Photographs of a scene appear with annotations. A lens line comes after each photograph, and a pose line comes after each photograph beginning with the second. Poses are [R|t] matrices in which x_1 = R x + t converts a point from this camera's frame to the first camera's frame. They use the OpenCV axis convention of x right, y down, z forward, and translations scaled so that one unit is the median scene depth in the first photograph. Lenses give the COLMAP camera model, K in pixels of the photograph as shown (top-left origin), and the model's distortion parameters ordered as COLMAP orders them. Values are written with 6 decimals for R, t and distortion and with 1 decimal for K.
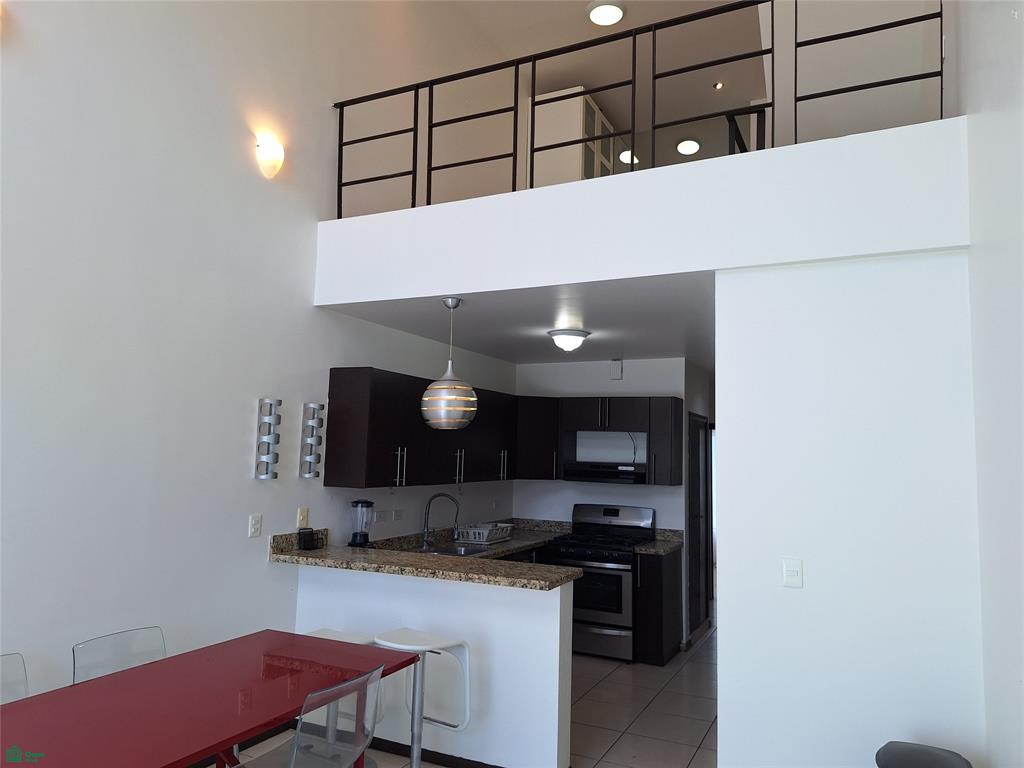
lens RADIAL K [[703.3, 0, 508.9], [0, 703.3, 383.7], [0, 0, 1]] dist [0.023870, -0.006076]
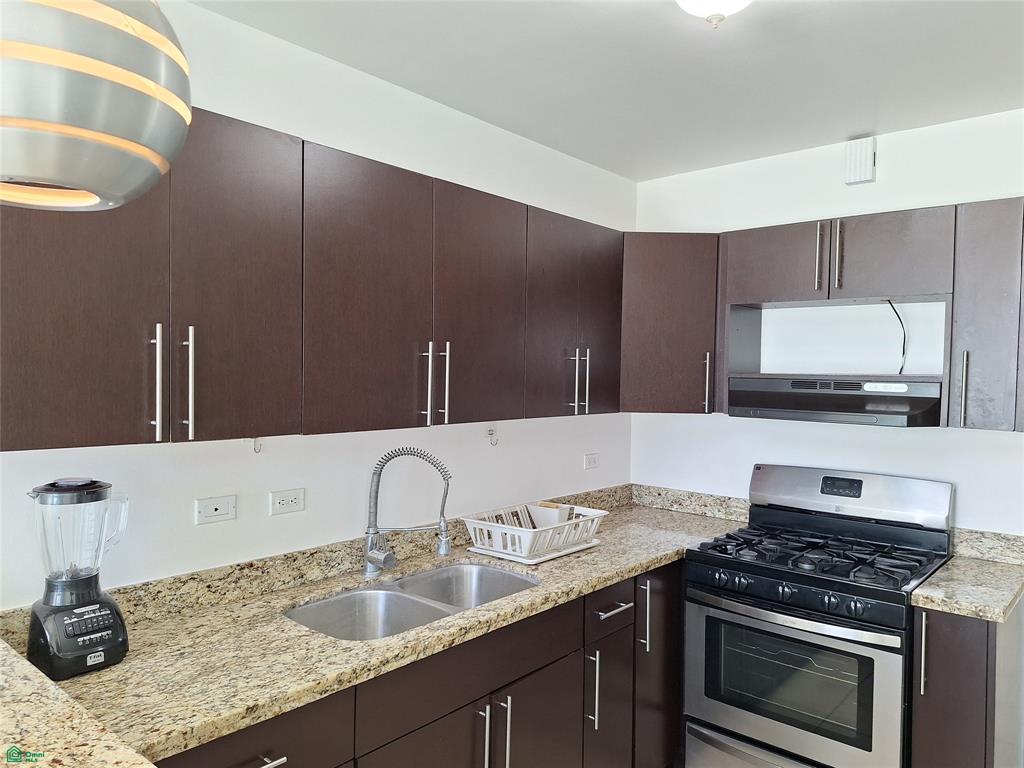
lens RADIAL K [[703.3, 0, 514.5], [0, 703.3, 393.1], [0, 0, 1]] dist [0.023870, -0.006076]
pose [[0.964554, -0.002626, -0.263871, 0.067100], [0.034492, 0.992626, 0.116206, 0.067646], [0.261620, -0.121188, 0.957532, 0.546165]]
